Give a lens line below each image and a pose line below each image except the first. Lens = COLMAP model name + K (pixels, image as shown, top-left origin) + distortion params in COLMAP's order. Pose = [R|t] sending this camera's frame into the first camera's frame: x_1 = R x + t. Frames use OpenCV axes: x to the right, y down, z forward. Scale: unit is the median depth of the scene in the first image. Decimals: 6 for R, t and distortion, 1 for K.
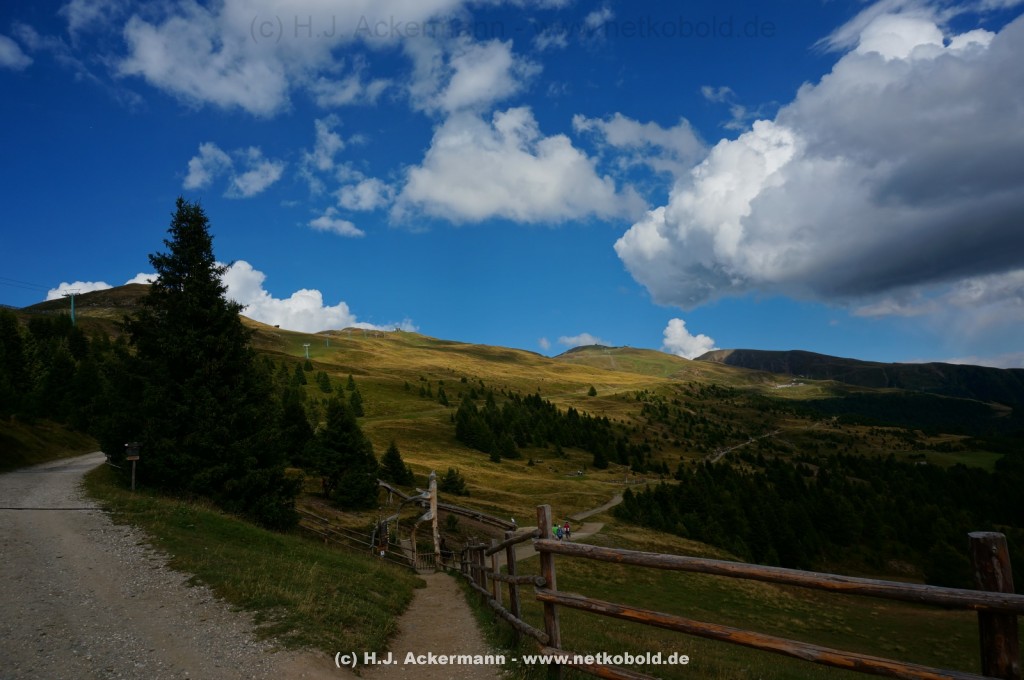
lens RADIAL K [[697.2, 0, 511.8], [0, 697.2, 336.8], [0, 0, 1]] dist [-0.034258, 0.005195]
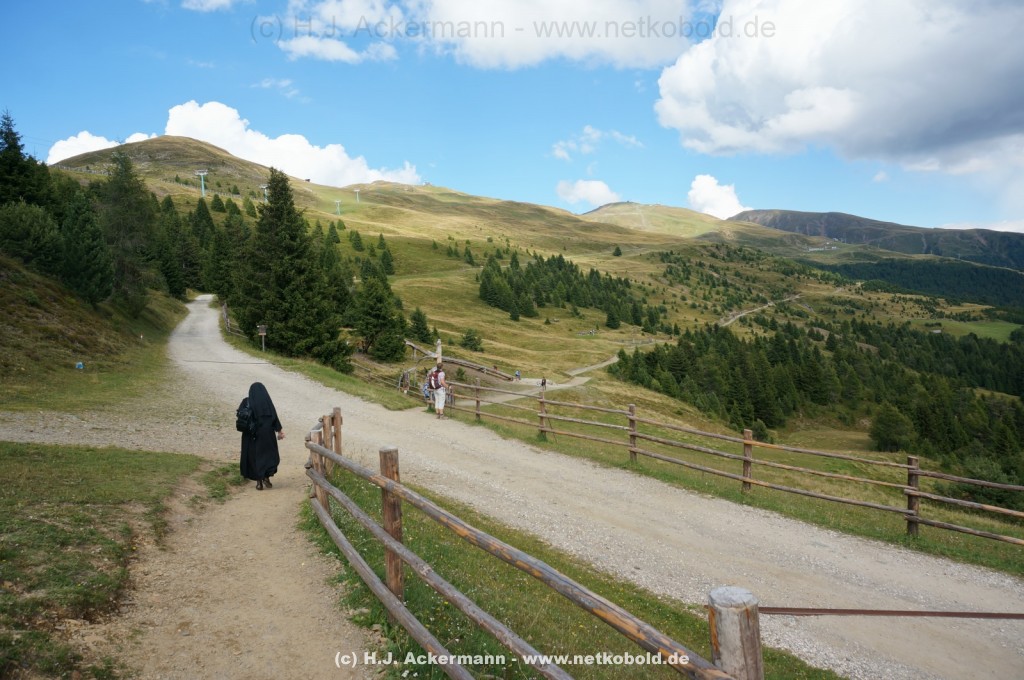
lens RADIAL K [[697.2, 0, 511.8], [0, 697.2, 336.8], [0, 0, 1]] dist [-0.034258, 0.005195]
pose [[0.998839, 0.026982, -0.039908, 0.011263], [-0.018191, 0.978343, 0.206192, -0.013768], [0.044607, -0.205226, 0.977697, -0.049973]]
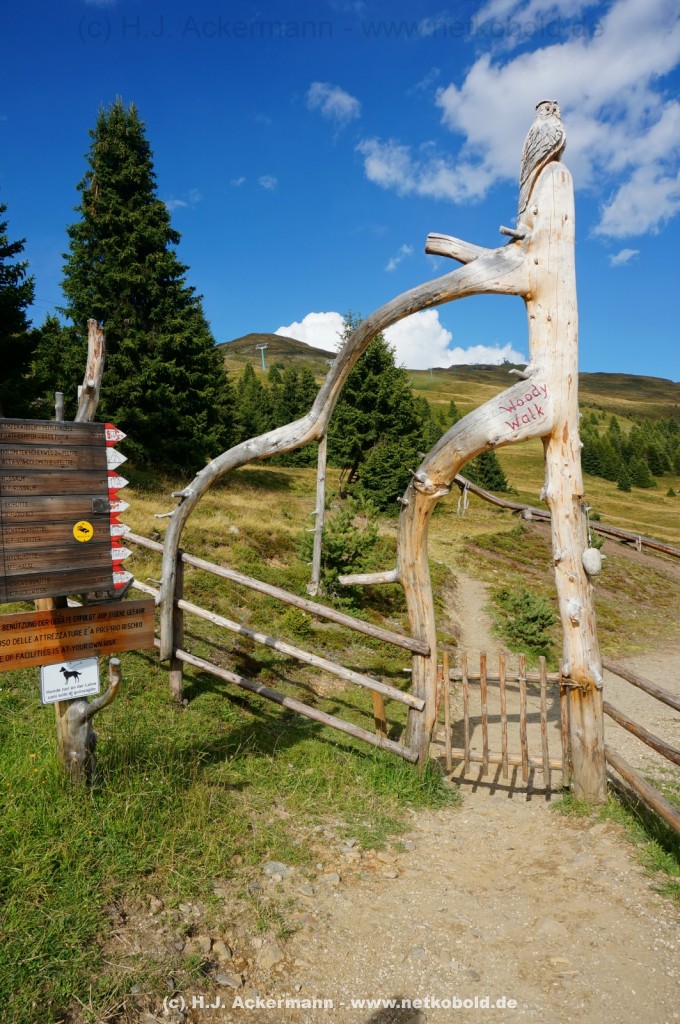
lens RADIAL K [[697.2, 0, 340.0], [0, 697.2, 512.0], [0, 0, 1]] dist [-0.034258, 0.005195]
pose [[0.921610, 0.018568, -0.387673, -0.010696], [0.056097, 0.981994, 0.180393, 0.026839], [0.384042, -0.187999, 0.903974, 0.092579]]
